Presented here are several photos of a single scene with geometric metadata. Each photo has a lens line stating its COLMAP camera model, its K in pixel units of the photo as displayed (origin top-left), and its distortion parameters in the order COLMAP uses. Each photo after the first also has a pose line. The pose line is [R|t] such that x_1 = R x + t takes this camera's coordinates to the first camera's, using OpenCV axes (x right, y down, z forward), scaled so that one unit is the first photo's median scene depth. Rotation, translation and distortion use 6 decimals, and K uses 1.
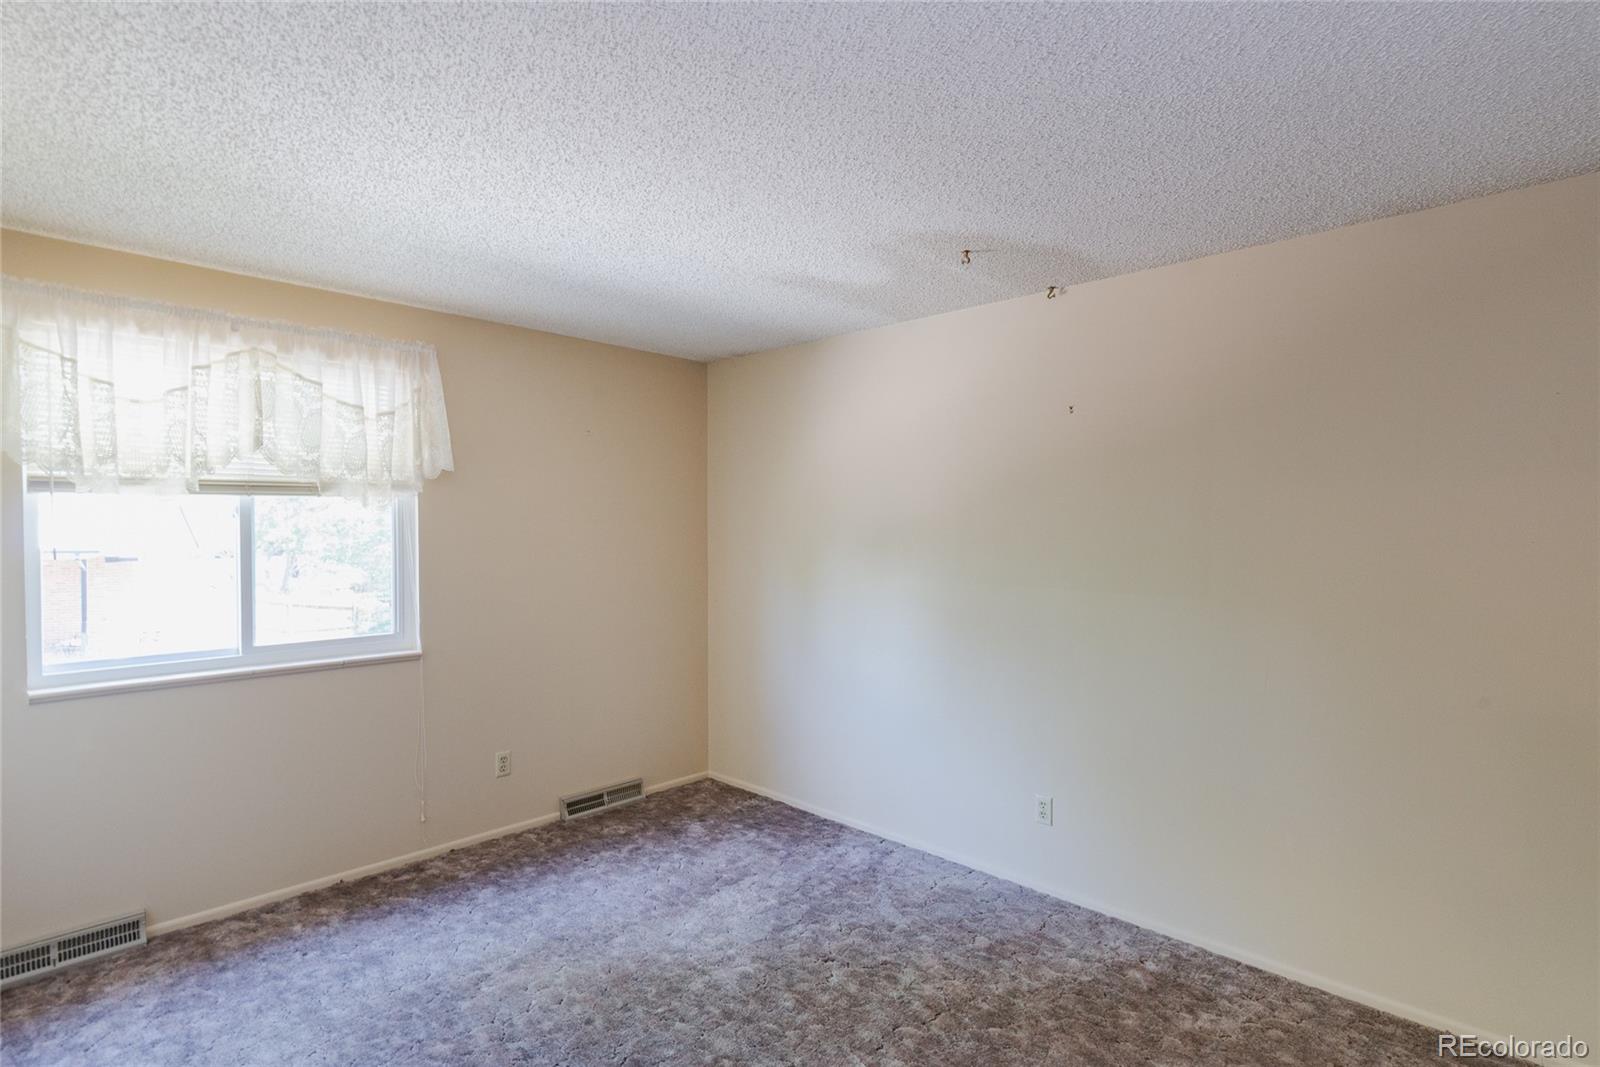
lens RADIAL K [[779.6, 0, 825.1], [0, 779.6, 538.2], [0, 0, 1]] dist [0.000434, 0.000144]
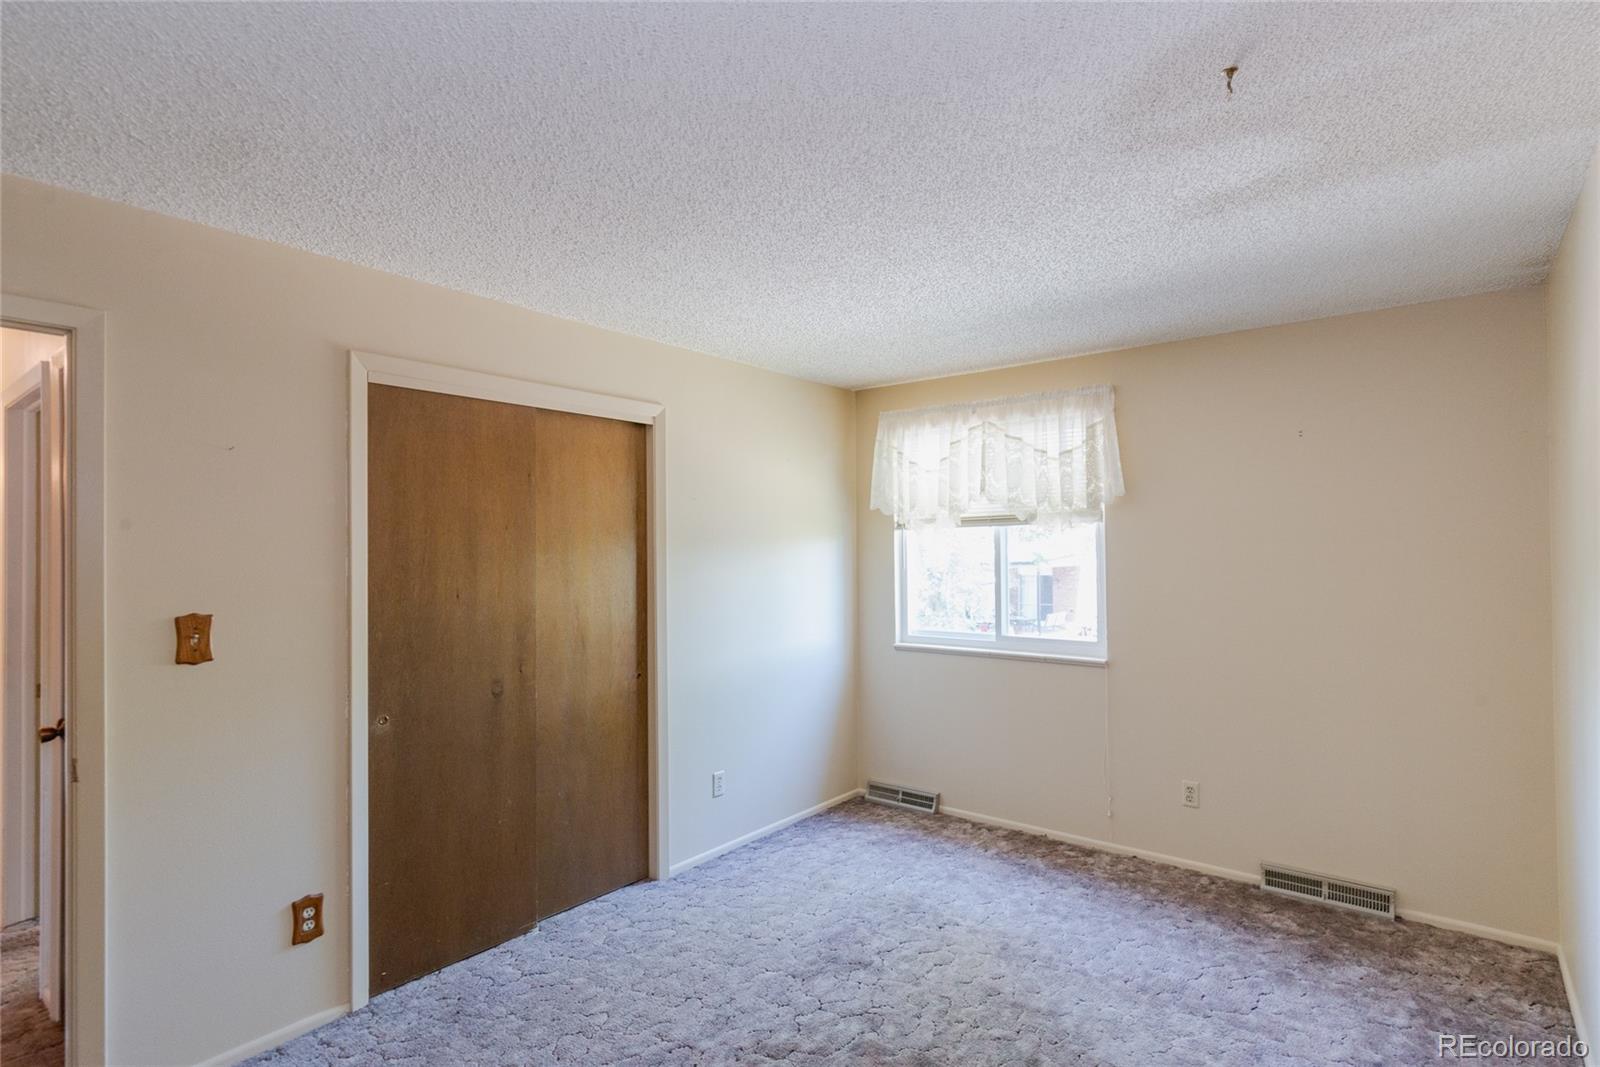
lens RADIAL K [[784.5, 0, 823.9], [0, 784.5, 538.8], [0, 0, 1]] dist [0.000320, 0.000546]
pose [[0.103089, -0.014349, -0.994569, 0.598232], [-0.005330, 0.999874, -0.014978, -0.009582], [0.994658, 0.006845, 0.103000, 0.530706]]
